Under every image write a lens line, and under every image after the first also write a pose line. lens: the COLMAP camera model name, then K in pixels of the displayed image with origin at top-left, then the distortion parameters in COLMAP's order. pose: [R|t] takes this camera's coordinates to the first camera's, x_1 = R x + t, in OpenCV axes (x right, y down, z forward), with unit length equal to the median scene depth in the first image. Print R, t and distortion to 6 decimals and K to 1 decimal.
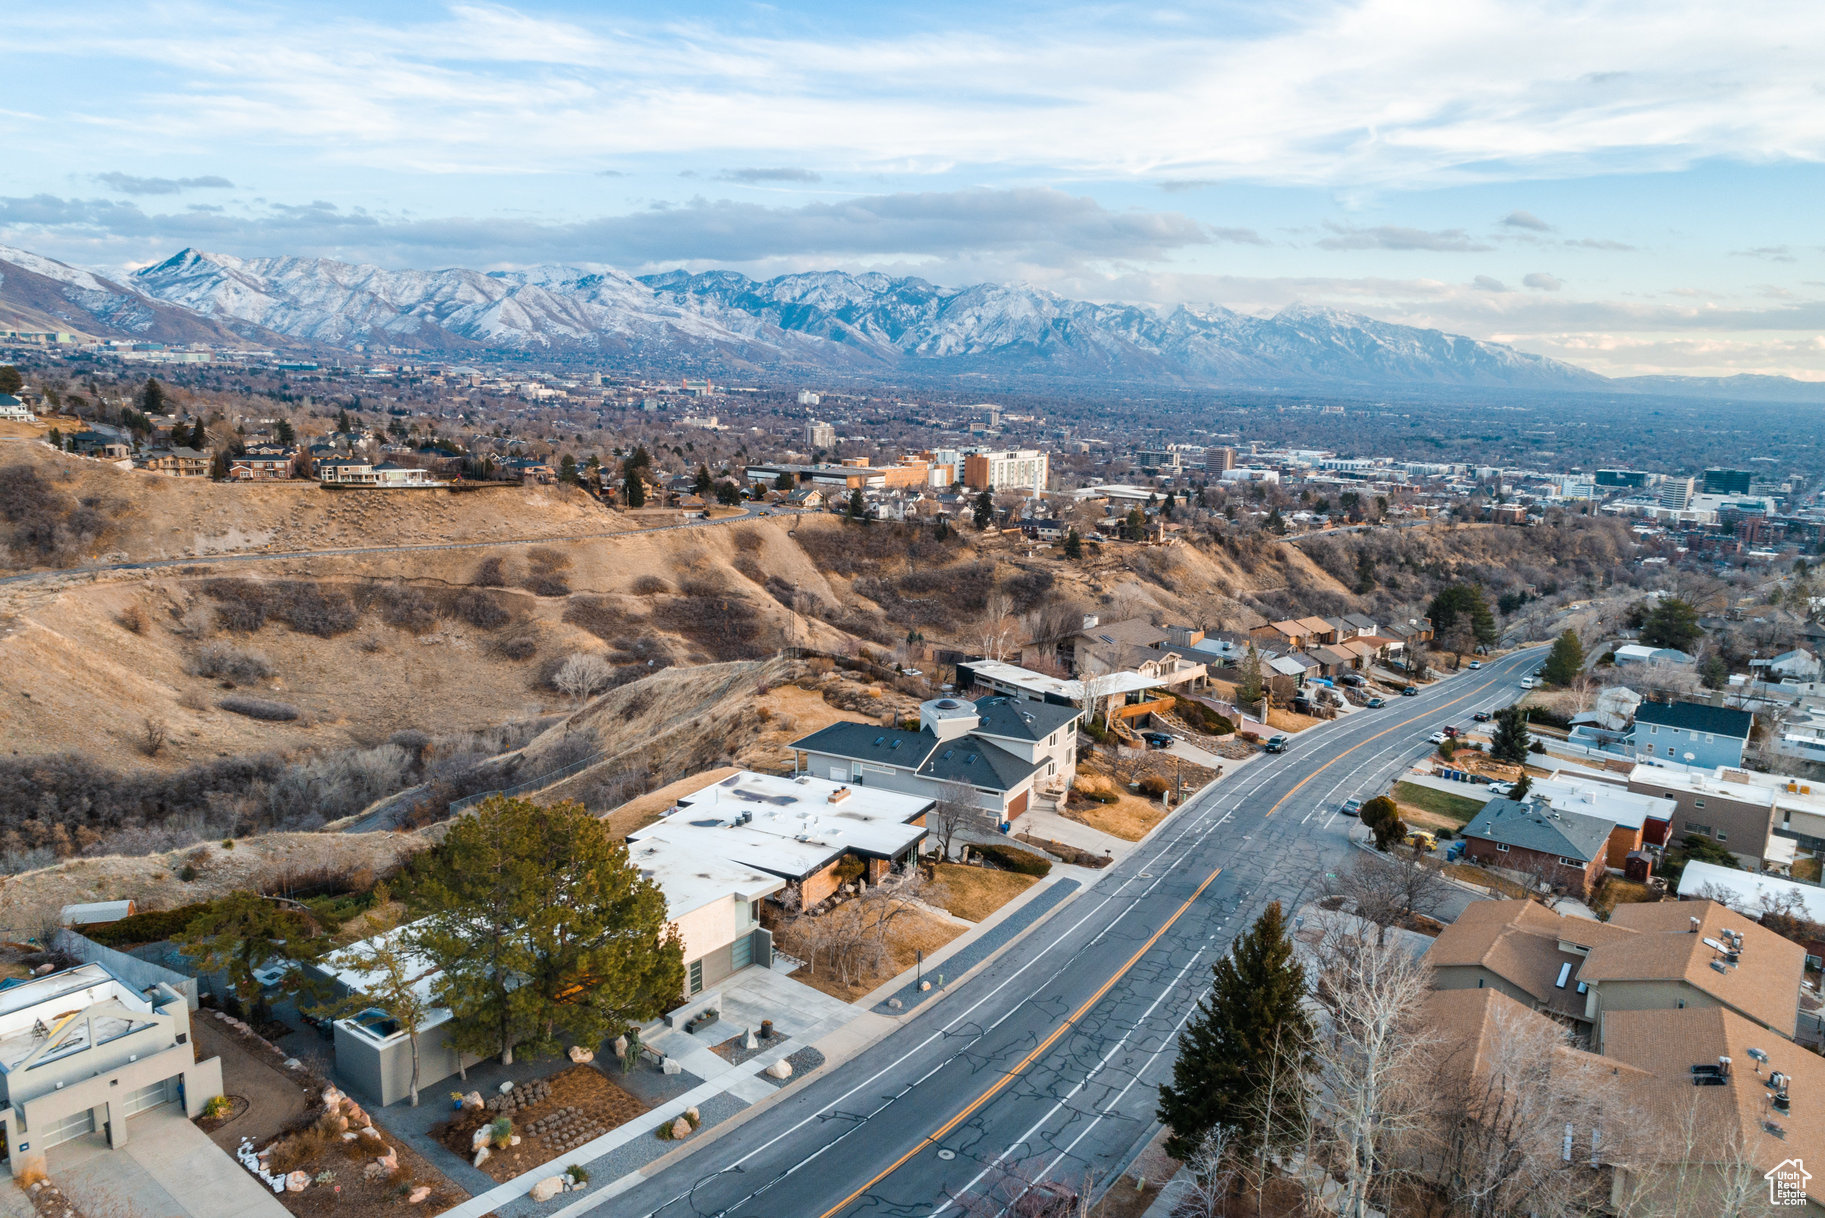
lens RADIAL K [[1237.9, 0, 918.7], [0, 1237.9, 604.7], [0, 0, 1]] dist [-0.000831, 0.003394]
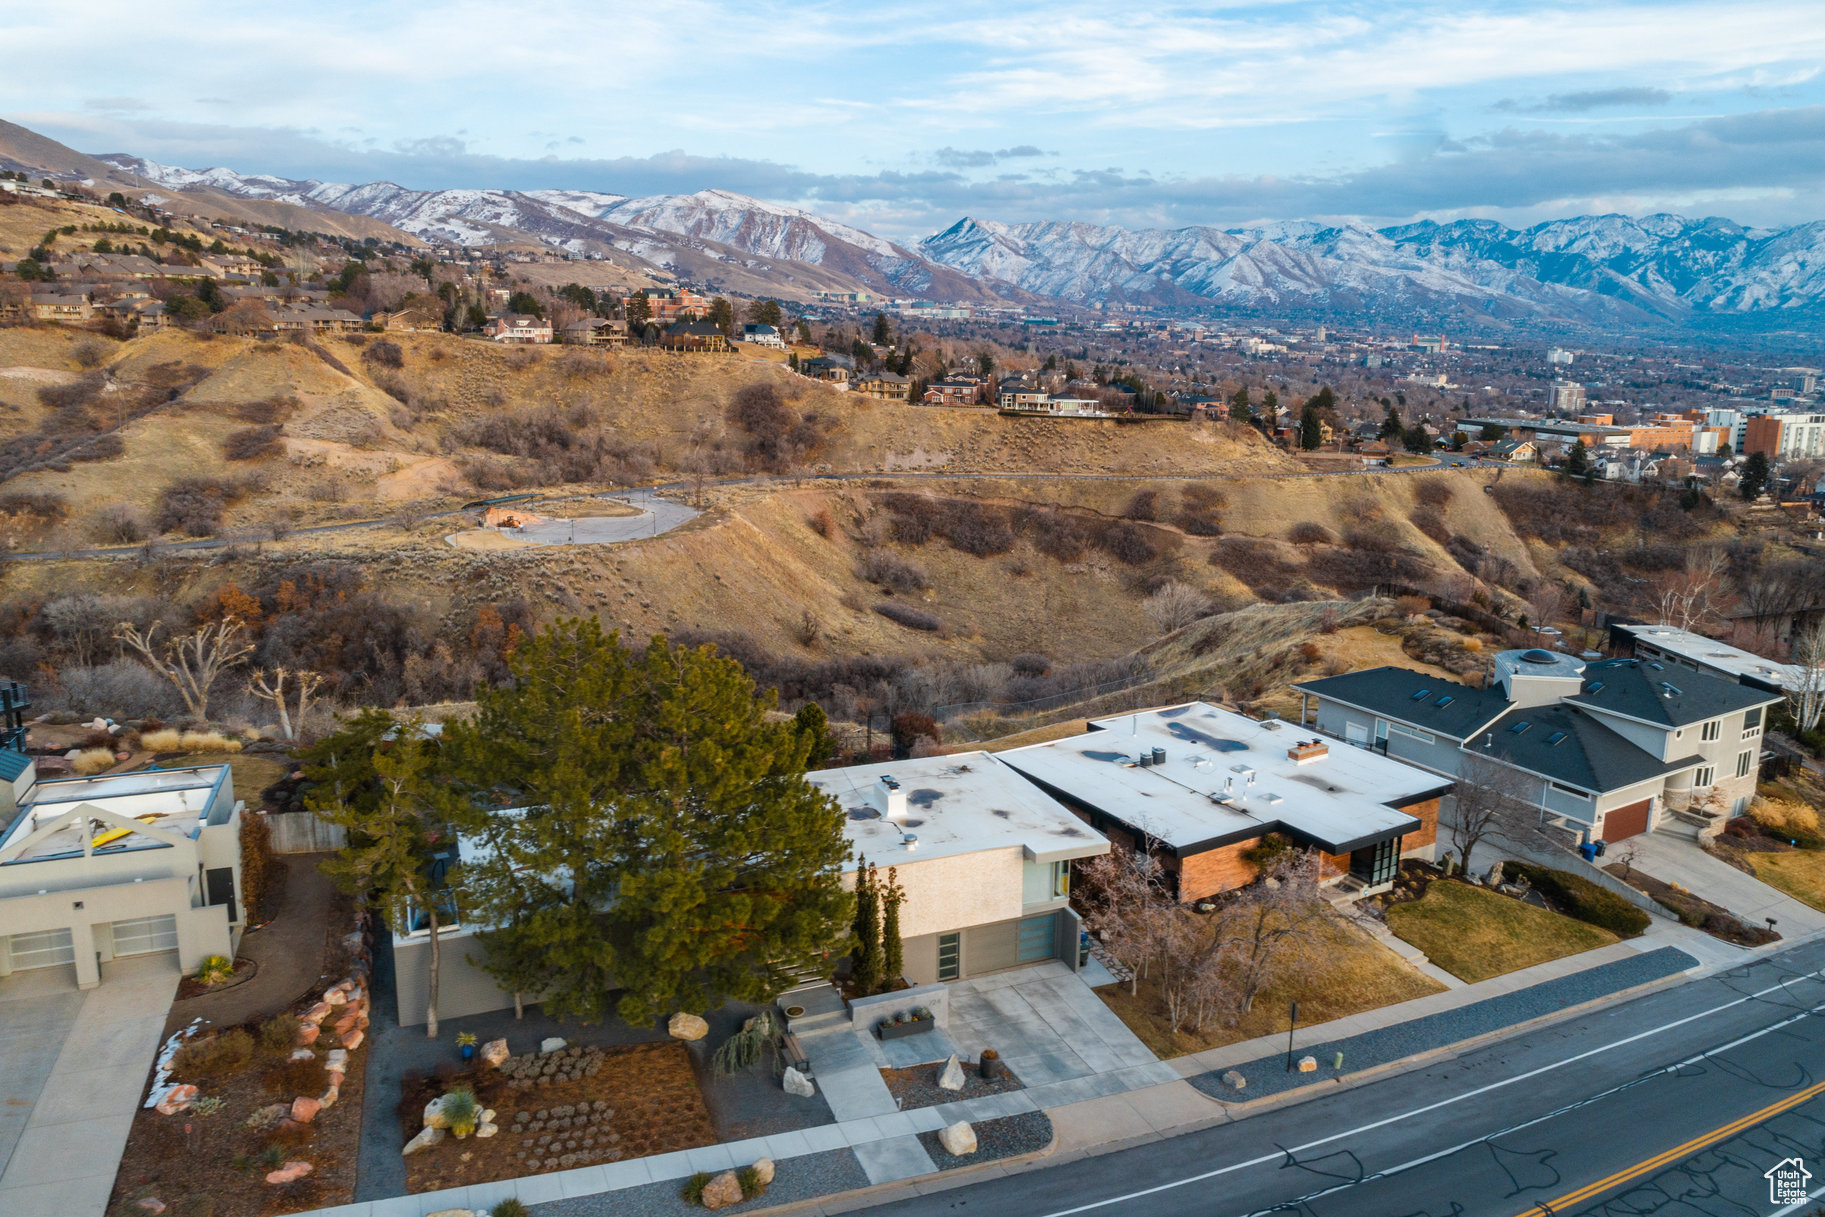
lens RADIAL K [[1286.9, 0, 970.0], [0, 1286.9, 575.6], [0, 0, 1]] dist [0.000752, 0.001342]
pose [[0.871641, 0.092864, -0.481267, 0.023671], [-0.090560, 0.995495, 0.028071, 0.012140], [0.481706, 0.019116, 0.876124, 0.063630]]
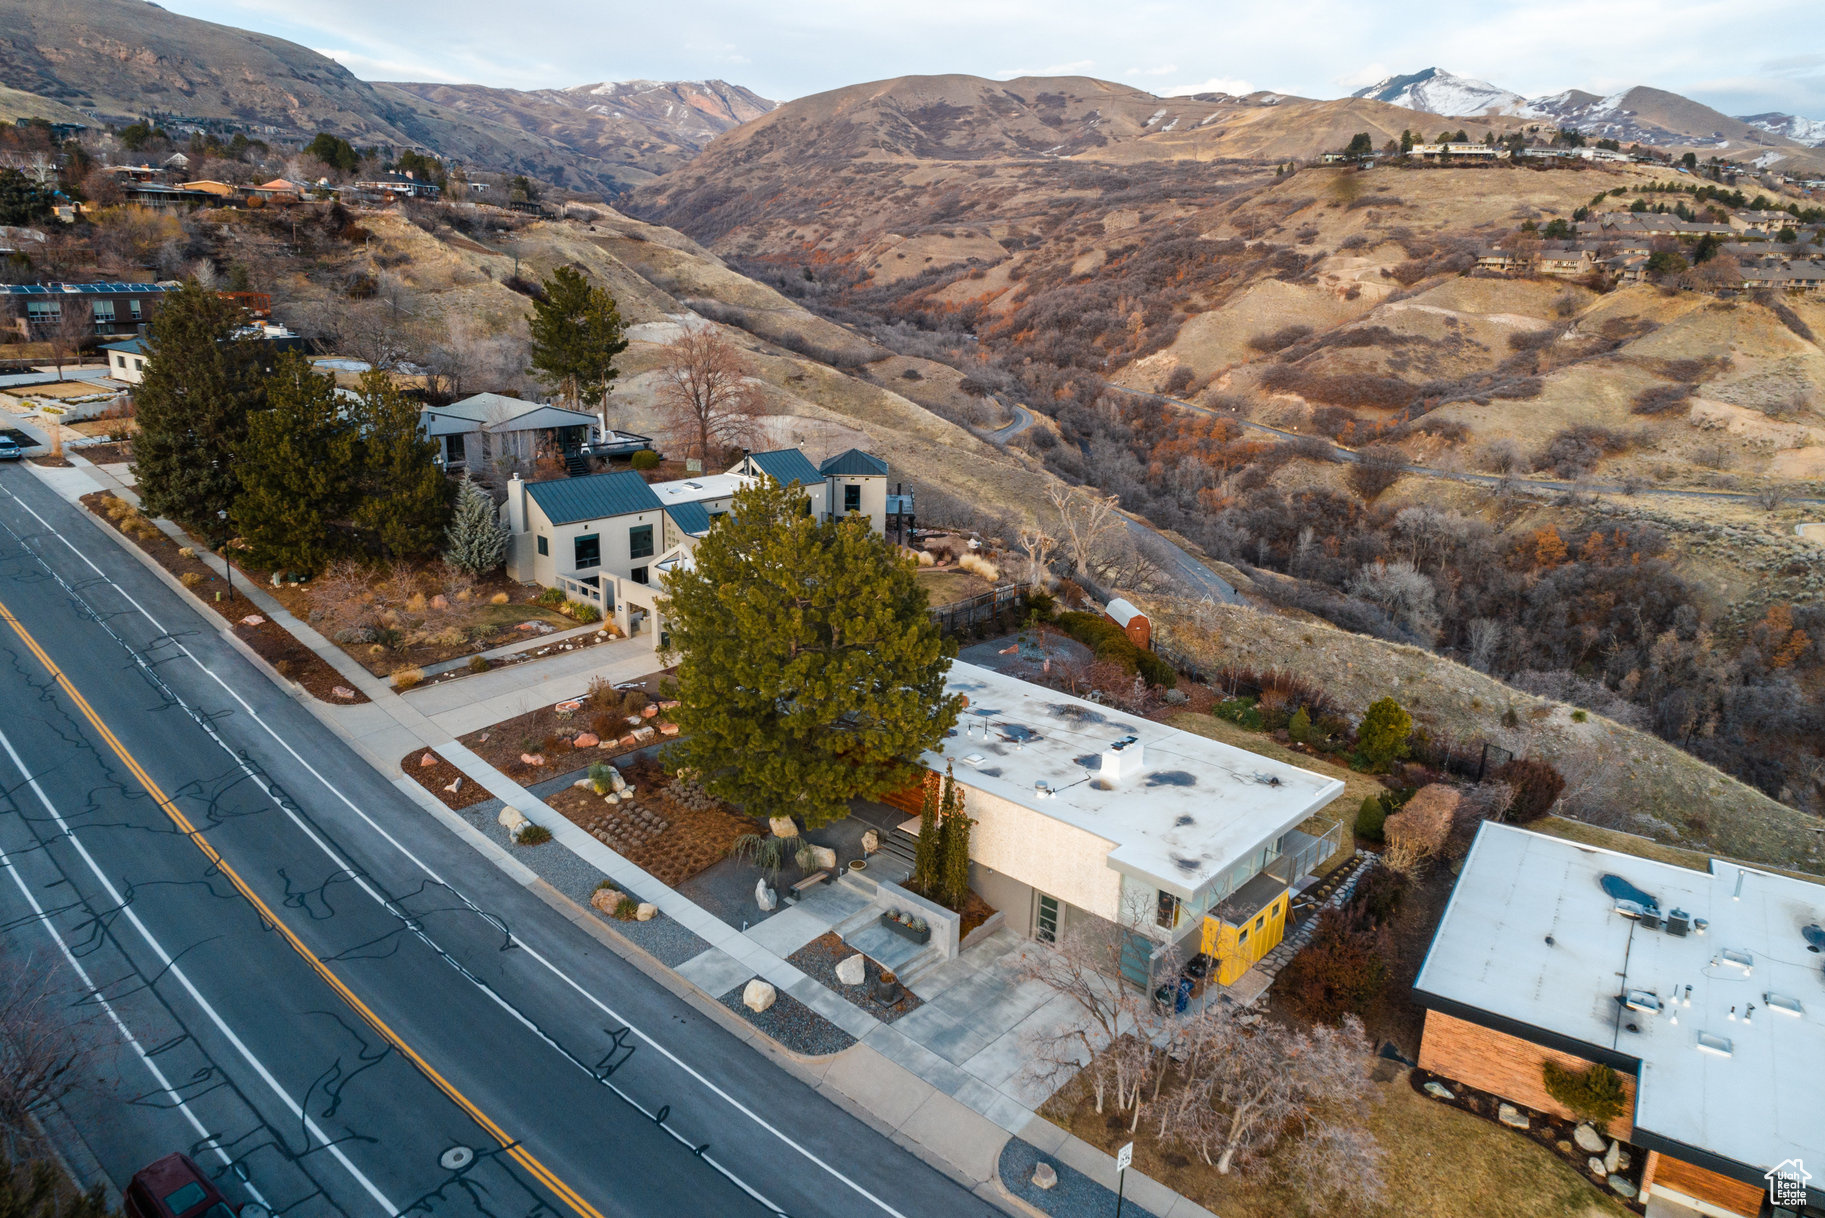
lens RADIAL K [[1237.9, 0, 918.7], [0, 1237.9, 604.7], [0, 0, 1]] dist [-0.000831, 0.003394]
pose [[-0.081662, 0.262618, -0.961438, 0.064176], [-0.211455, 0.938133, 0.274212, -0.002045], [0.973970, 0.225693, -0.021078, 0.147860]]
